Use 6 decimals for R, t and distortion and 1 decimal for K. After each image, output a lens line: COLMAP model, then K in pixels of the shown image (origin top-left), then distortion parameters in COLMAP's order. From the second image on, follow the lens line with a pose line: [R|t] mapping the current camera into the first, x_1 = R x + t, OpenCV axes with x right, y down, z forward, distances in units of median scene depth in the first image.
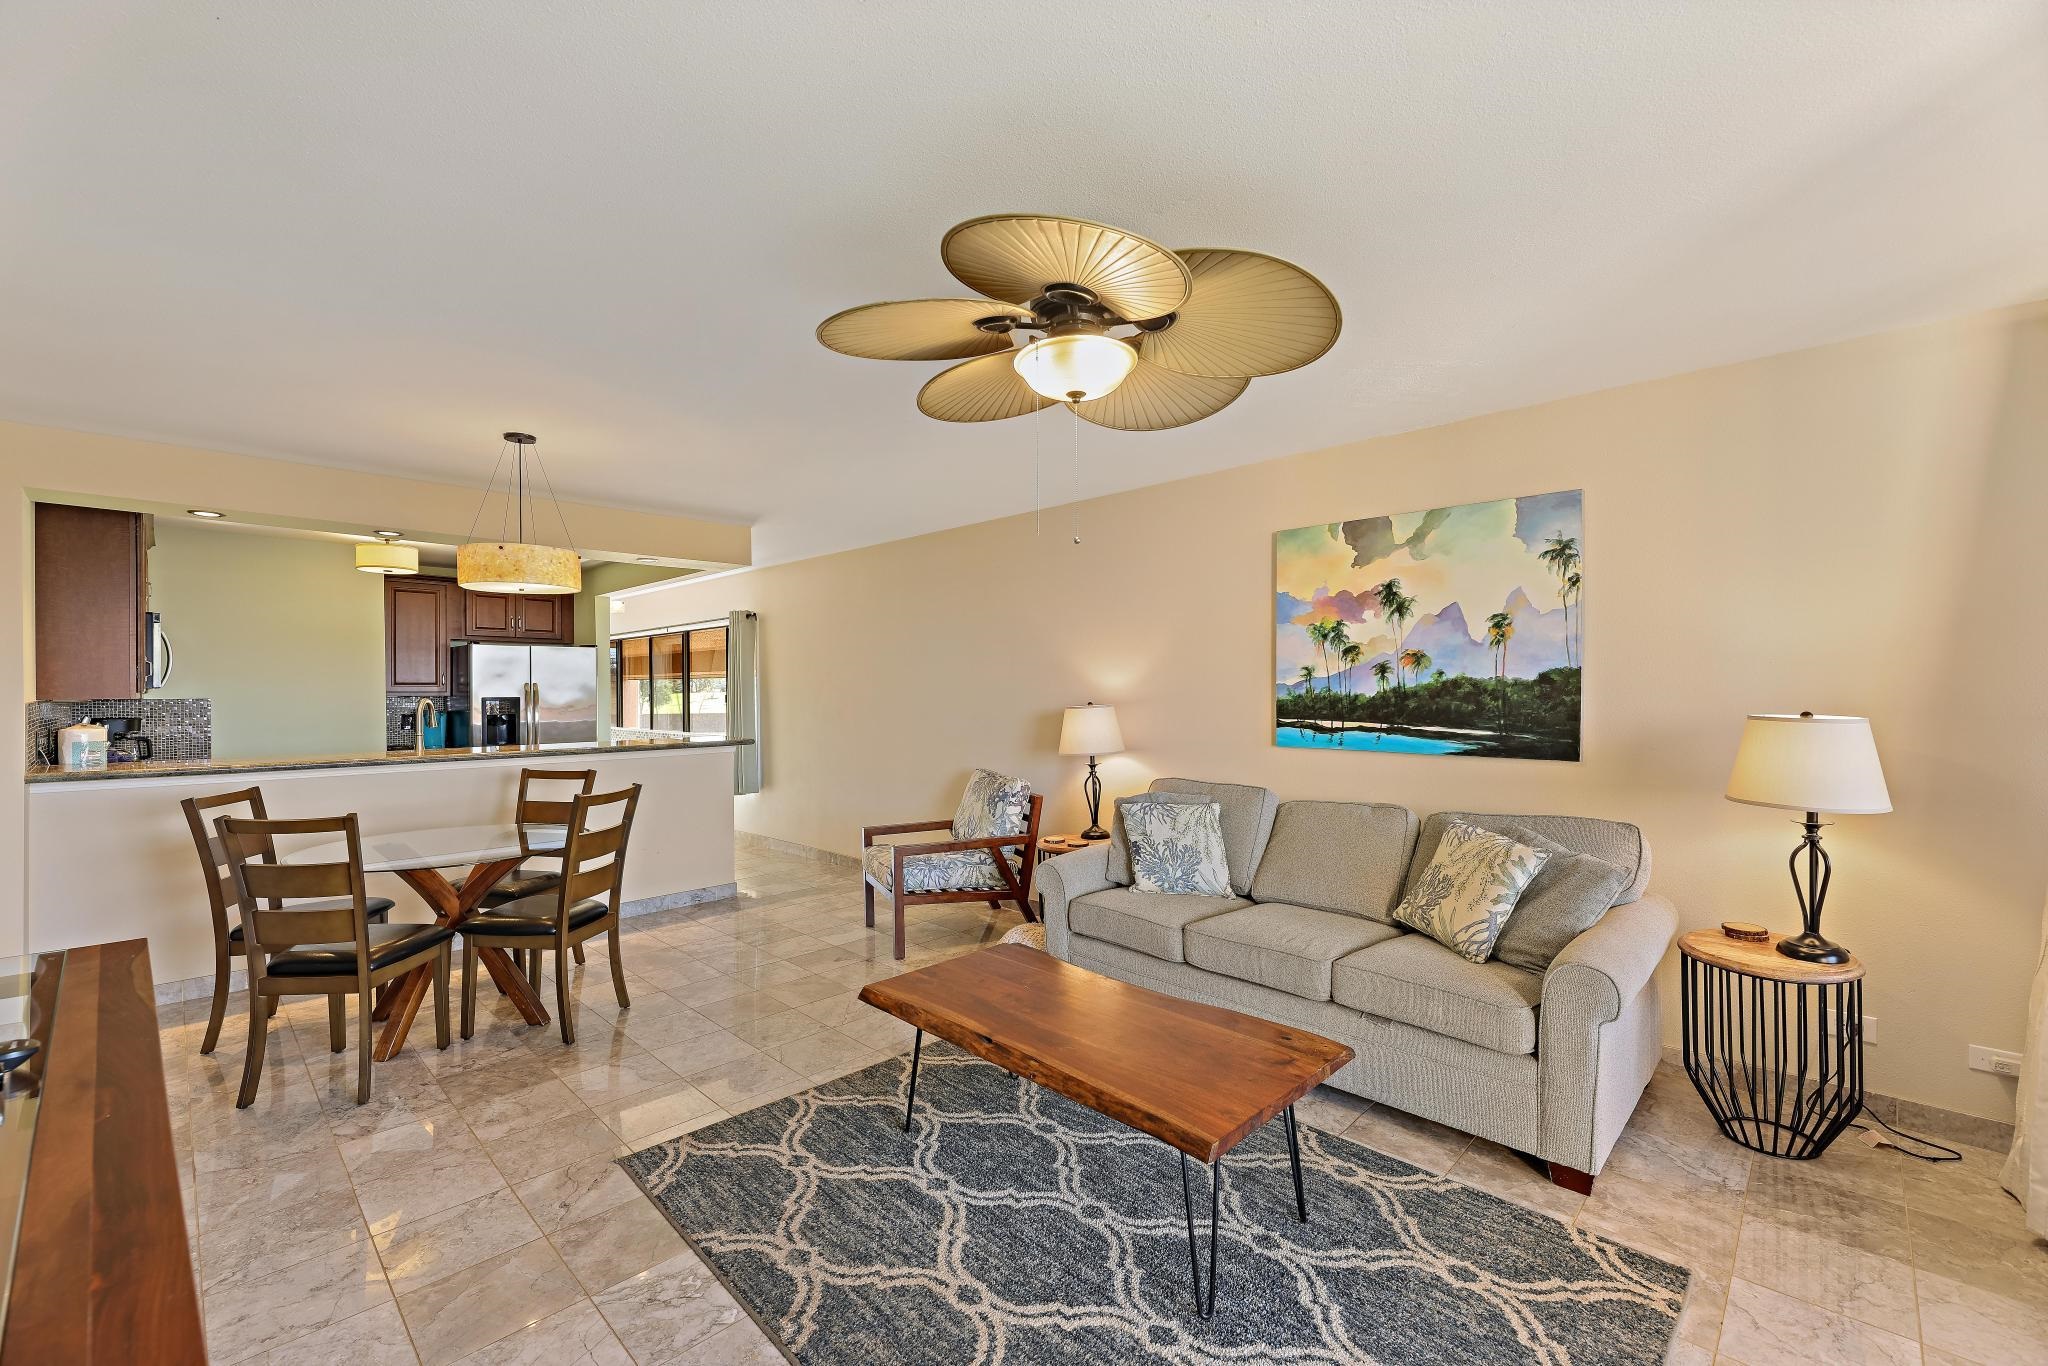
lens RADIAL K [[841.9, 0, 1020.0], [0, 841.9, 692.1], [0, 0, 1]] dist [0.001038, -0.000198]
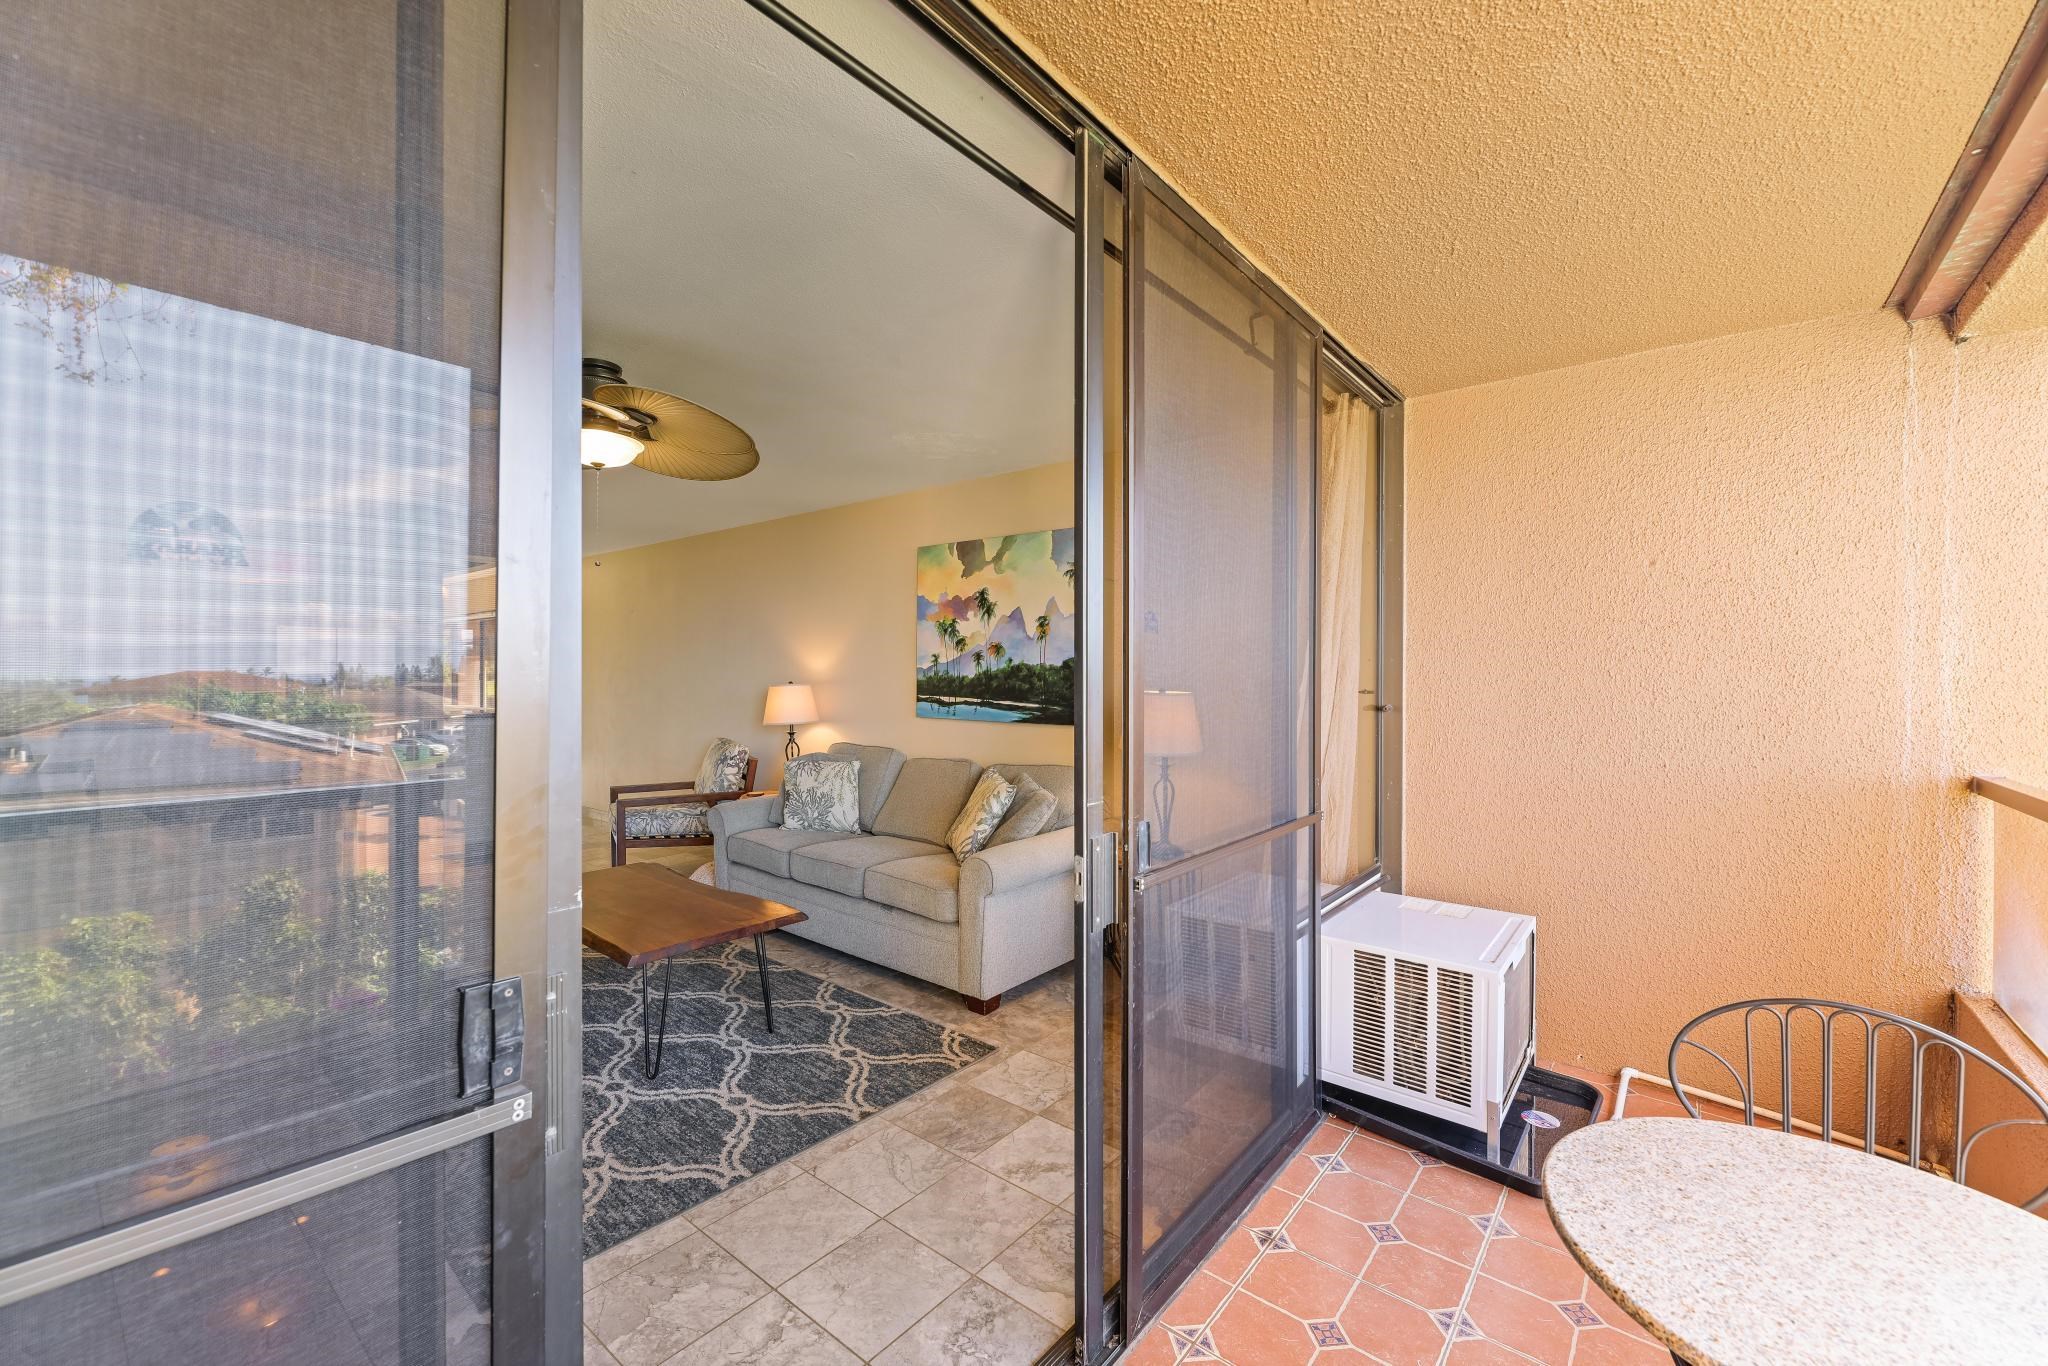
lens RADIAL K [[829.7, 0, 1013.6], [0, 829.7, 680.3], [0, 0, 1]] dist [-0.002232, -0.003354]
pose [[0.996284, 0.010978, 0.085425, 0.376725], [-0.011106, 0.999938, 0.001019, 0.007007], [-0.085408, -0.001964, 0.996344, -0.281045]]
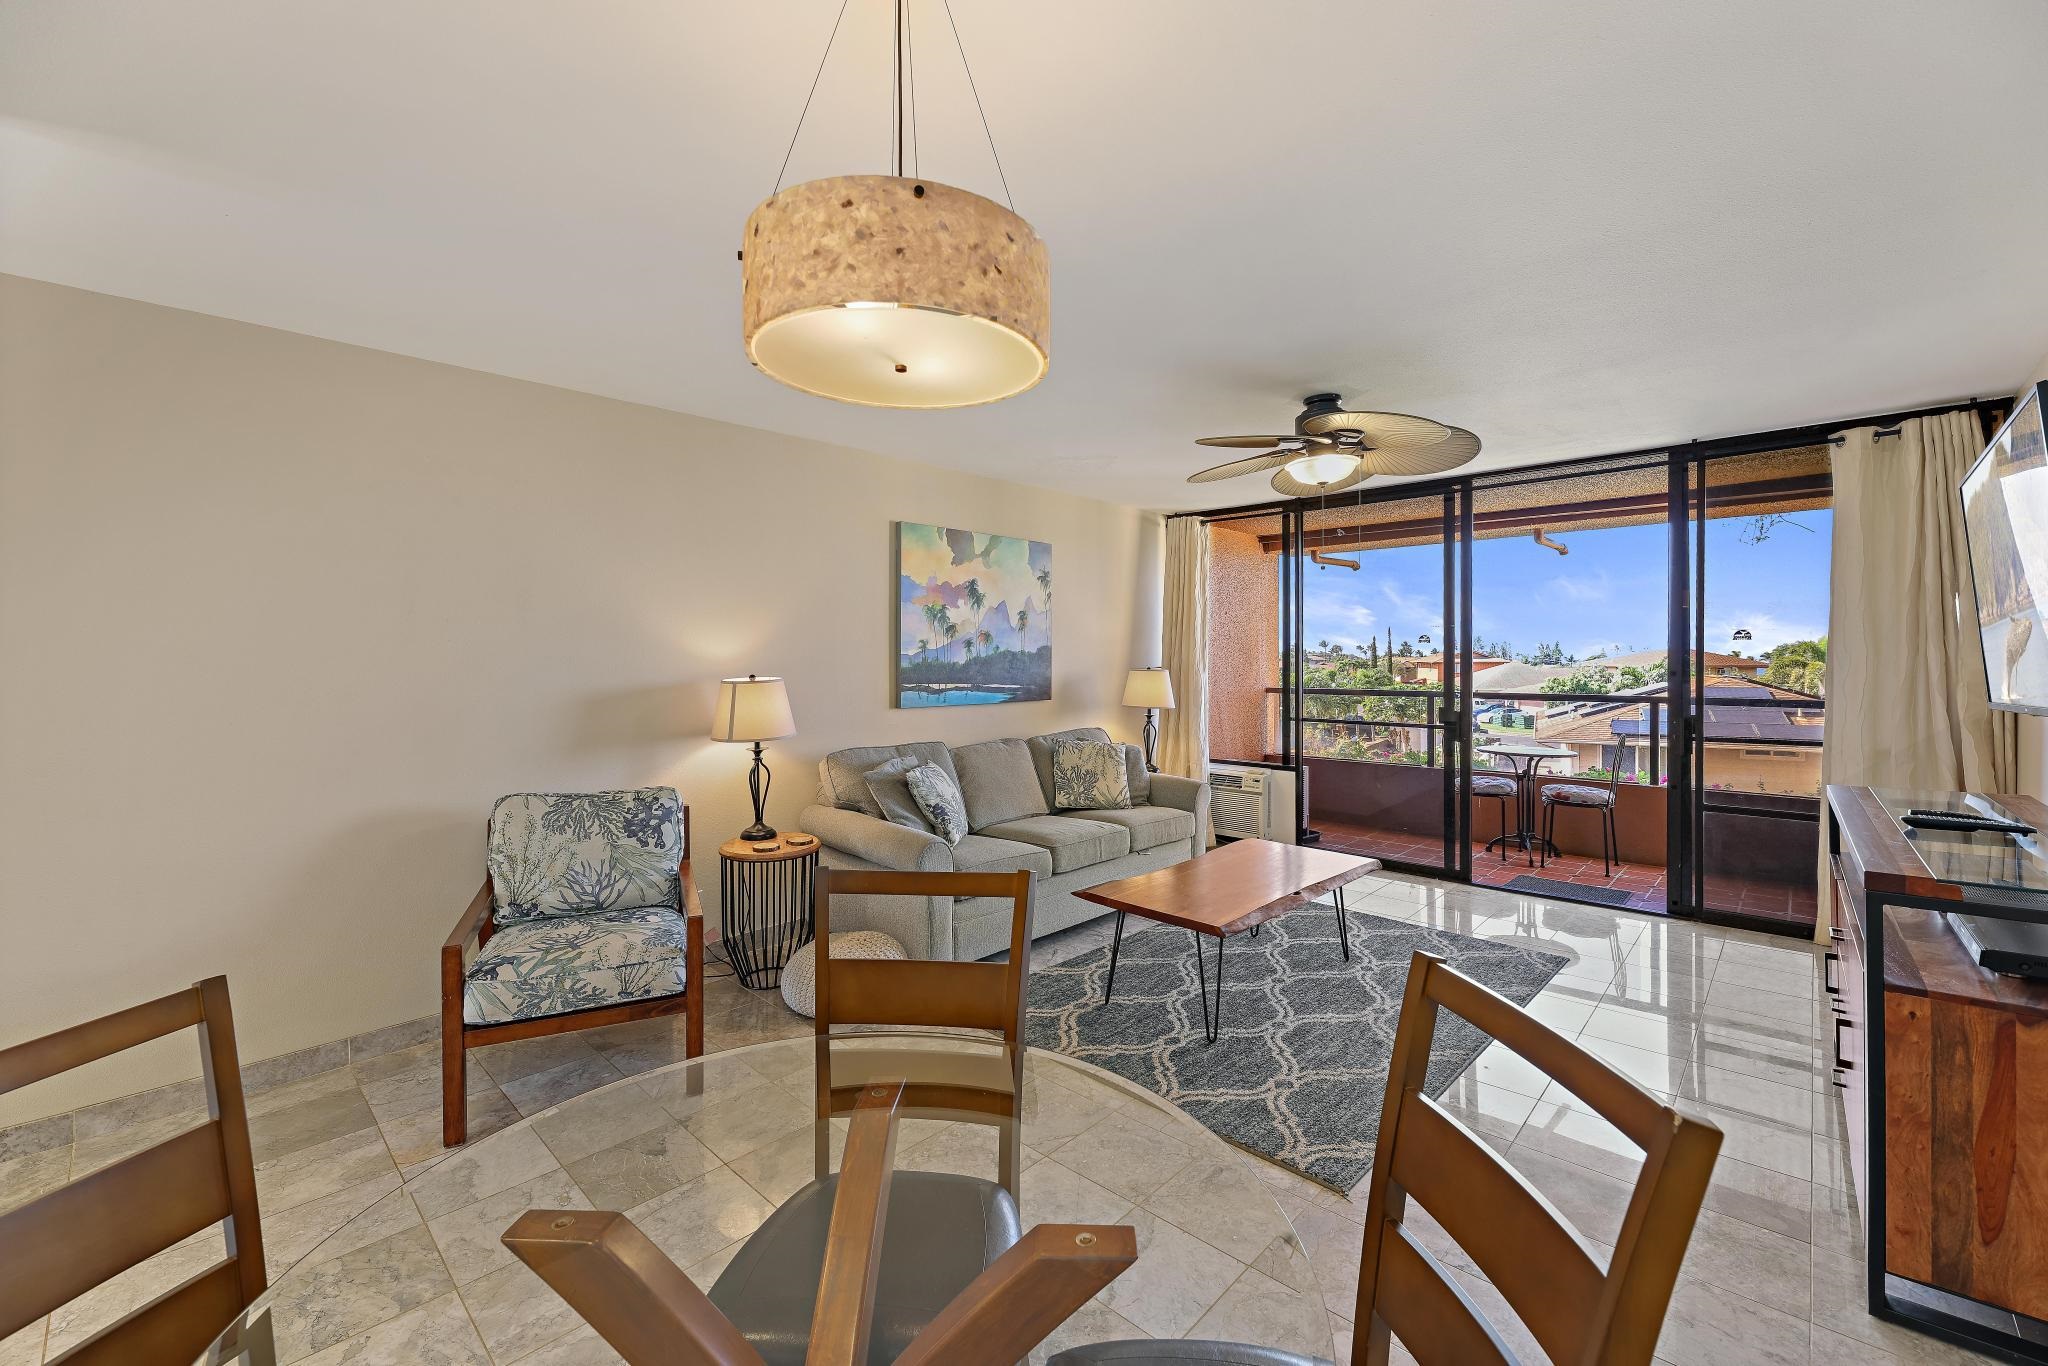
lens RADIAL K [[829.7, 0, 1031.4], [0, 829.7, 680.6], [0, 0, 1]] dist [-0.002232, -0.003354]
pose [[-0.021130, -0.026241, 0.999432, -0.914105], [0.008433, 0.999615, 0.026424, -0.002349], [-0.999741, 0.008986, -0.020900, 0.929226]]
